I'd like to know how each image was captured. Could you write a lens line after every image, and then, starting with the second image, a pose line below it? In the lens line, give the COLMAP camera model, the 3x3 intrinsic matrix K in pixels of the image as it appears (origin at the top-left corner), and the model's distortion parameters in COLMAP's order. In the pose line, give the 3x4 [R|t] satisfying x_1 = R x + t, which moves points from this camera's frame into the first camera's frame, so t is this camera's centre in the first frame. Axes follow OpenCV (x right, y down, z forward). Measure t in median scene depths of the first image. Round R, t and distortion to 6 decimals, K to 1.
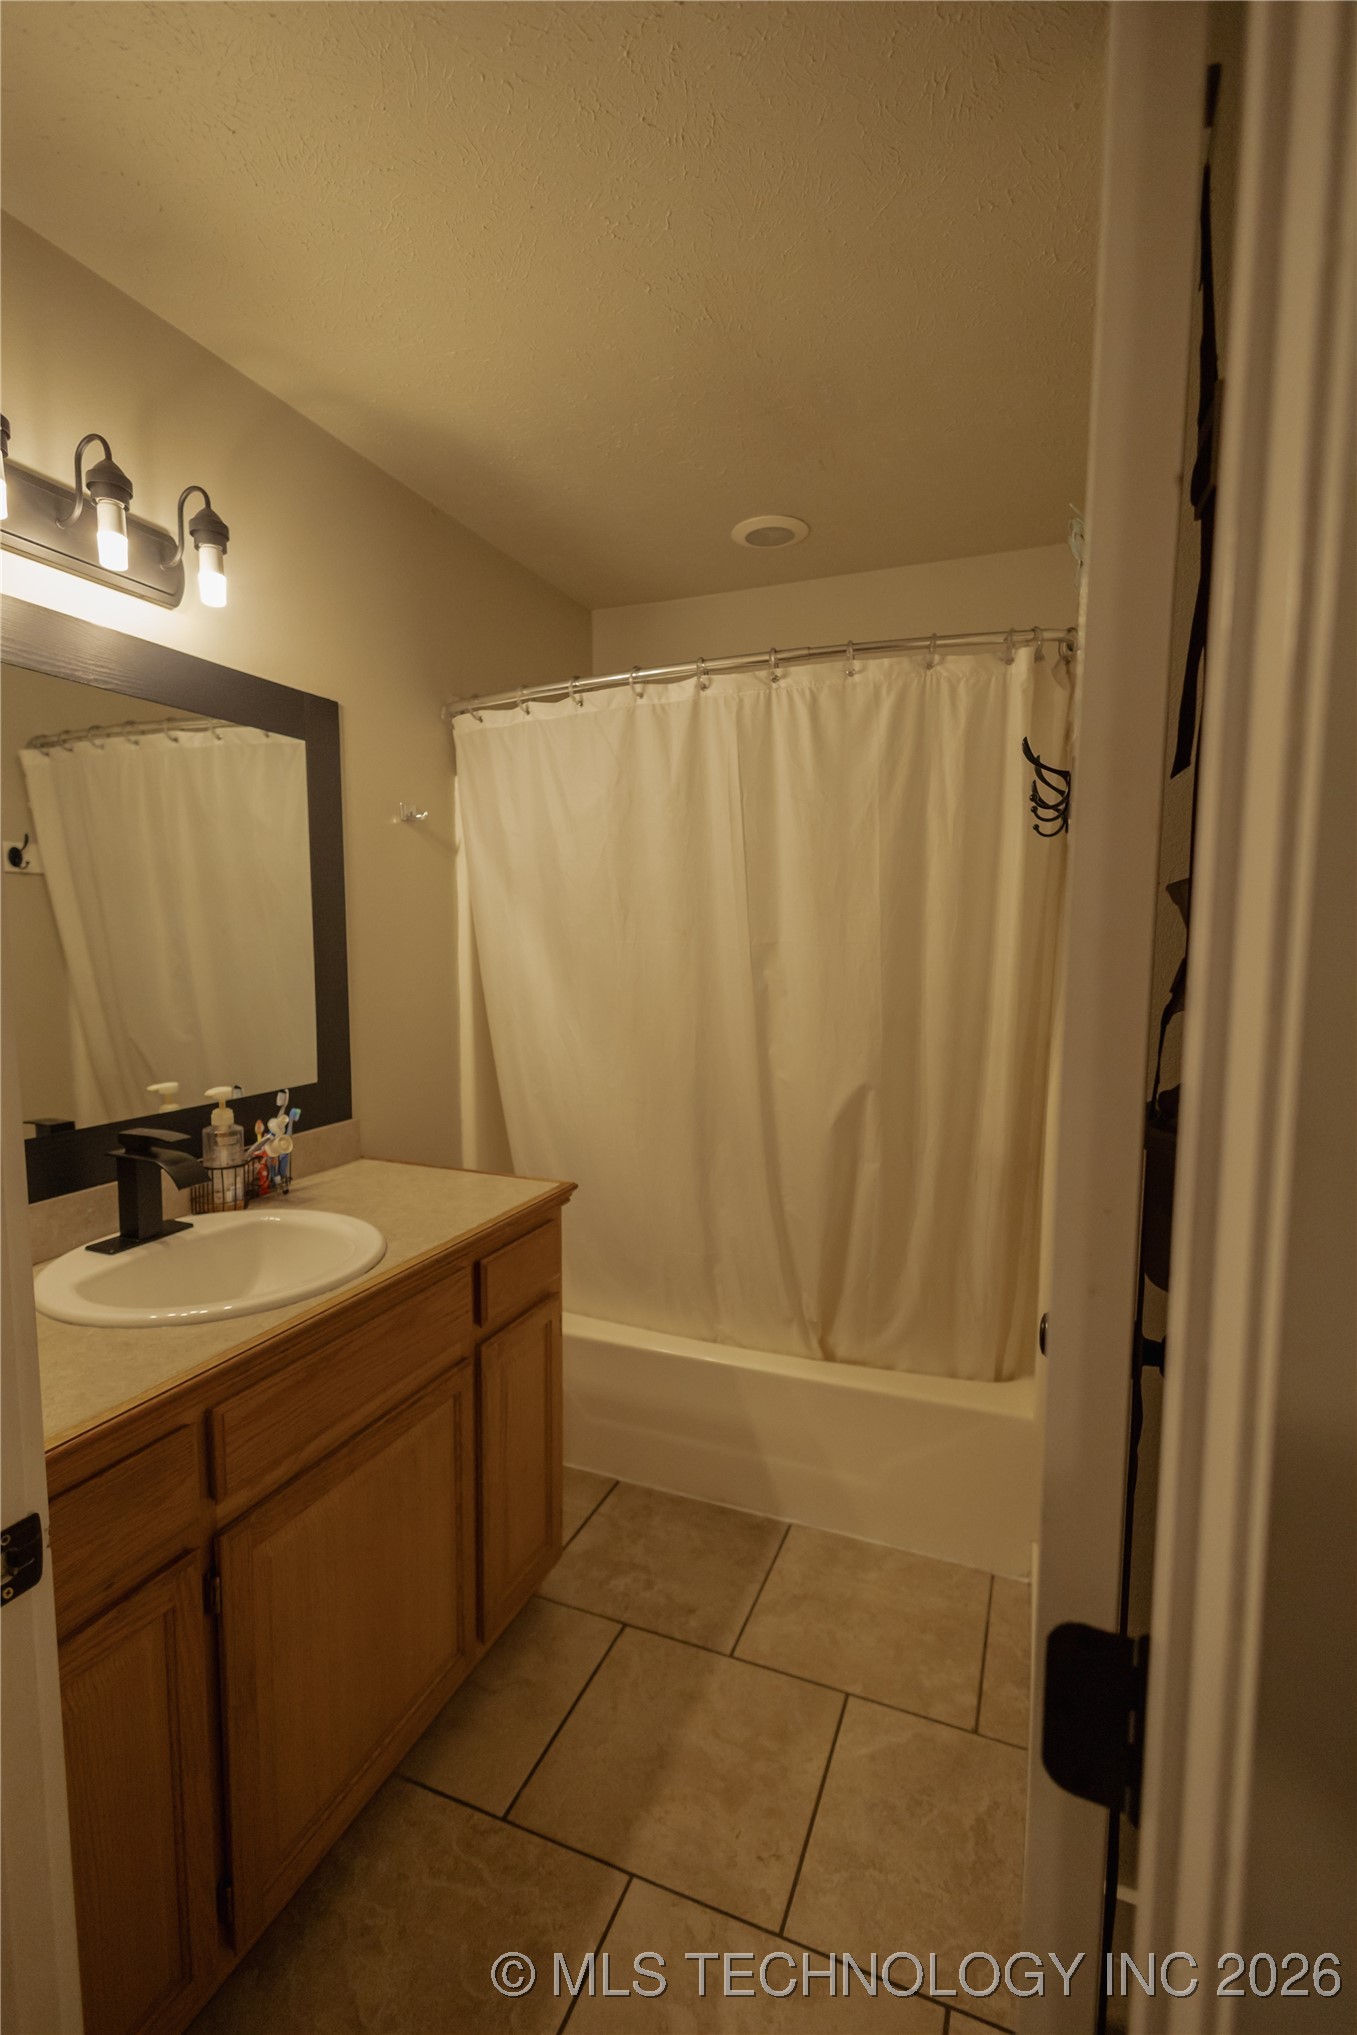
lens RADIAL K [[951.6, 0, 674.8], [0, 951.6, 1021.2], [0, 0, 1]] dist [0.011620, -0.003438]
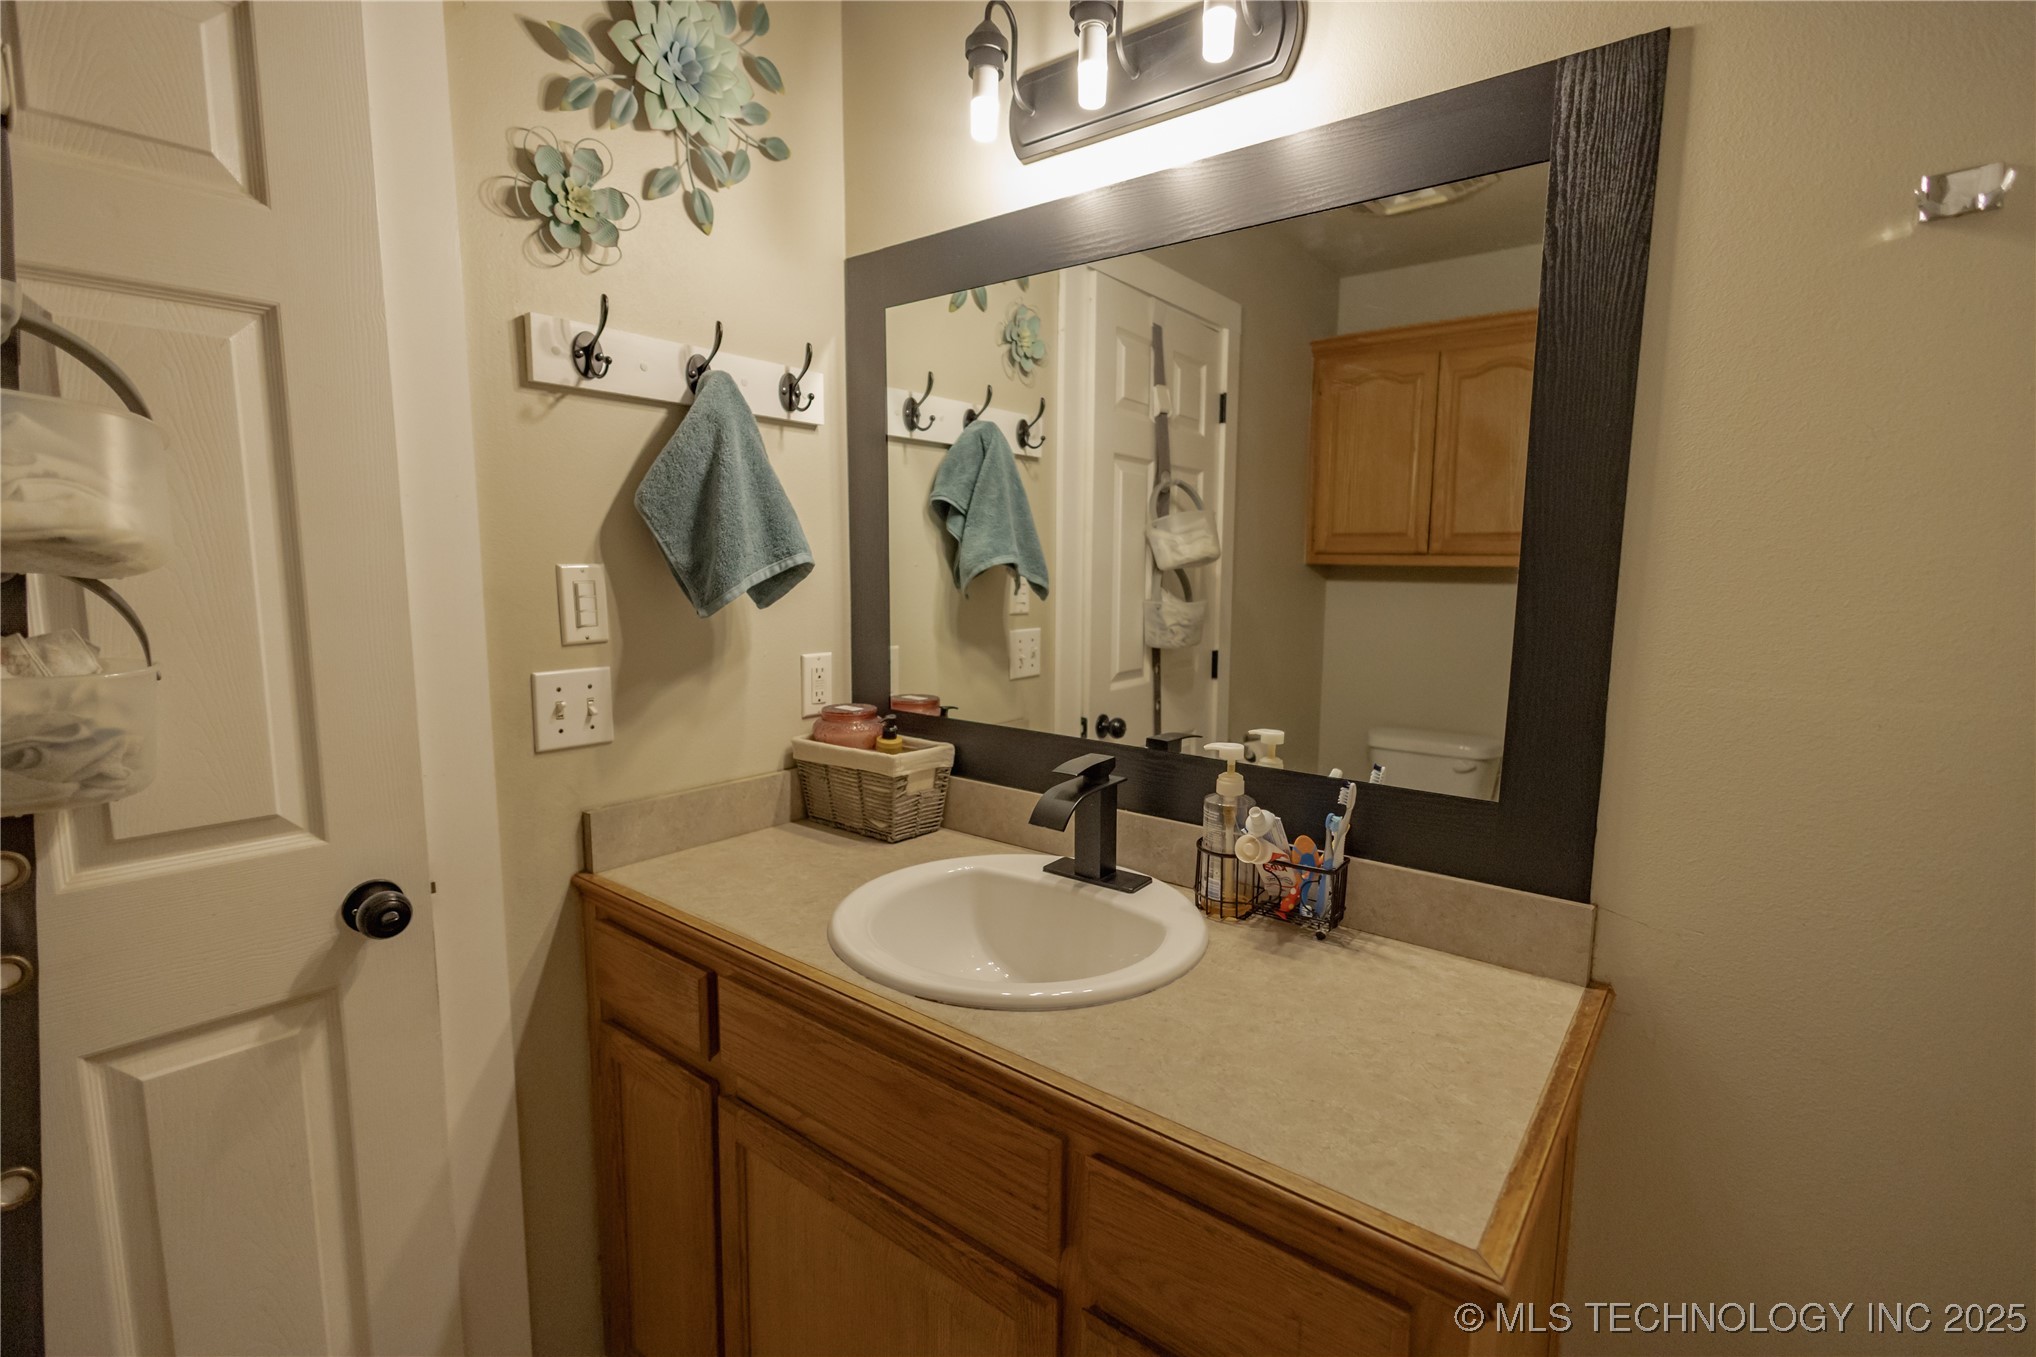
lens RADIAL K [[952.1, 0, 1016.3], [0, 952.1, 676.5], [0, 0, 1]] dist [0.011620, -0.003438]
pose [[-0.284272, 0.115987, -0.951702, 0.273160], [-0.099708, 0.983696, 0.149669, -0.077888], [0.953545, 0.137439, -0.268072, 1.087286]]
